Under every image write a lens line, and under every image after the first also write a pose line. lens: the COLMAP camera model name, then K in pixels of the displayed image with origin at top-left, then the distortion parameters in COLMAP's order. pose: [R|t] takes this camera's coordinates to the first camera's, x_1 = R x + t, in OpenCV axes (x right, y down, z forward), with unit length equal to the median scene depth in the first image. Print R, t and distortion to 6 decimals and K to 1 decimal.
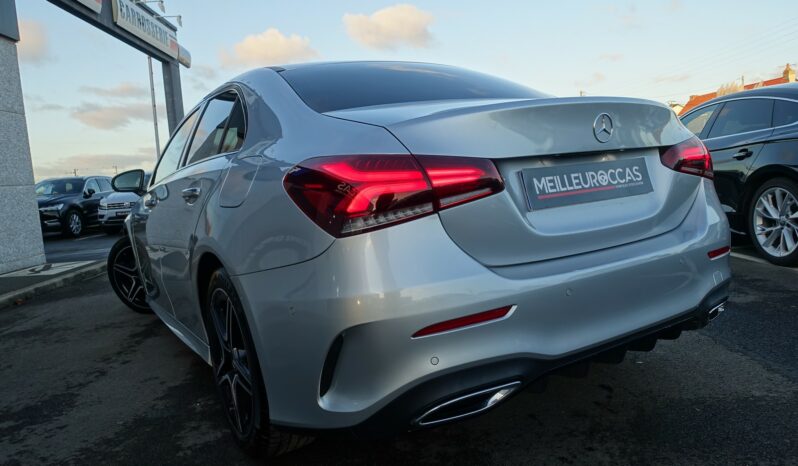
lens RADIAL K [[545.9, 0, 399.0], [0, 545.9, 233.0], [0, 0, 1]] dist [-0.005350, 0.001500]
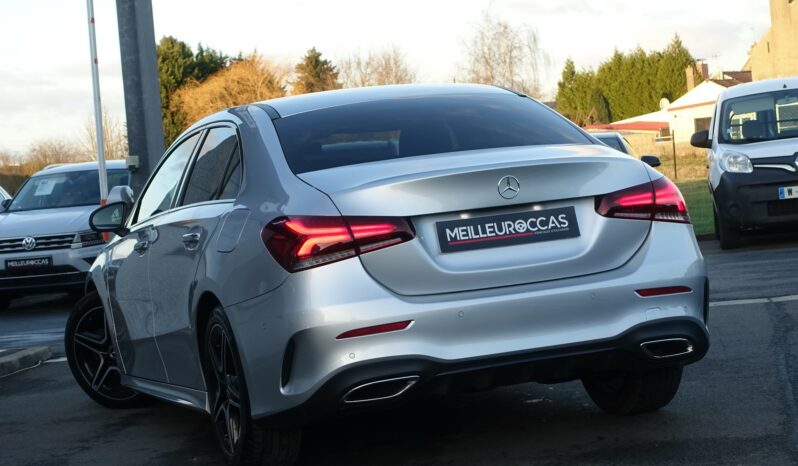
lens RADIAL K [[1776.1, 0, 399.0], [0, 1776.1, 233.0], [0, 0, 1]] dist [-0.072931, -0.221278]
pose [[0.974747, -0.008413, -0.223152, 1.048306], [-0.003366, 0.998623, -0.052352, 0.127200], [0.223285, 0.051781, 0.973377, -3.045393]]
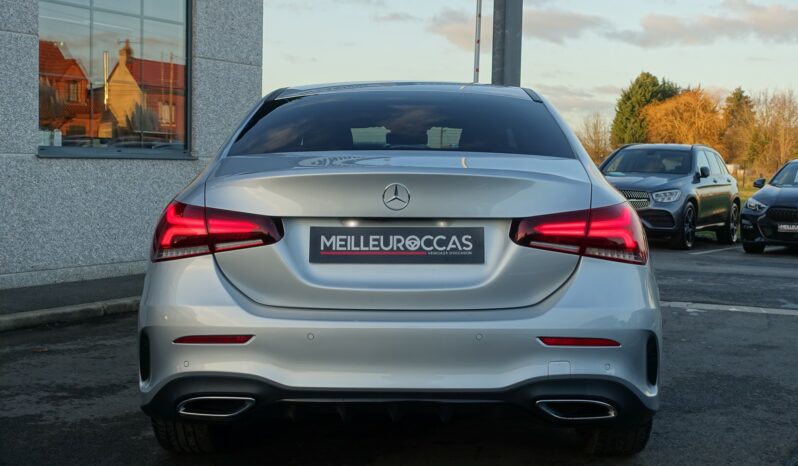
lens RADIAL K [[1079.5, 0, 399.0], [0, 1079.5, 233.0], [0, 0, 1]] dist [-0.018151, -0.072706]
pose [[0.836199, 0.119773, -0.535188, 1.539640], [-0.134137, 0.990888, 0.012176, -0.150423], [0.531770, 0.061607, 0.844645, -0.791582]]
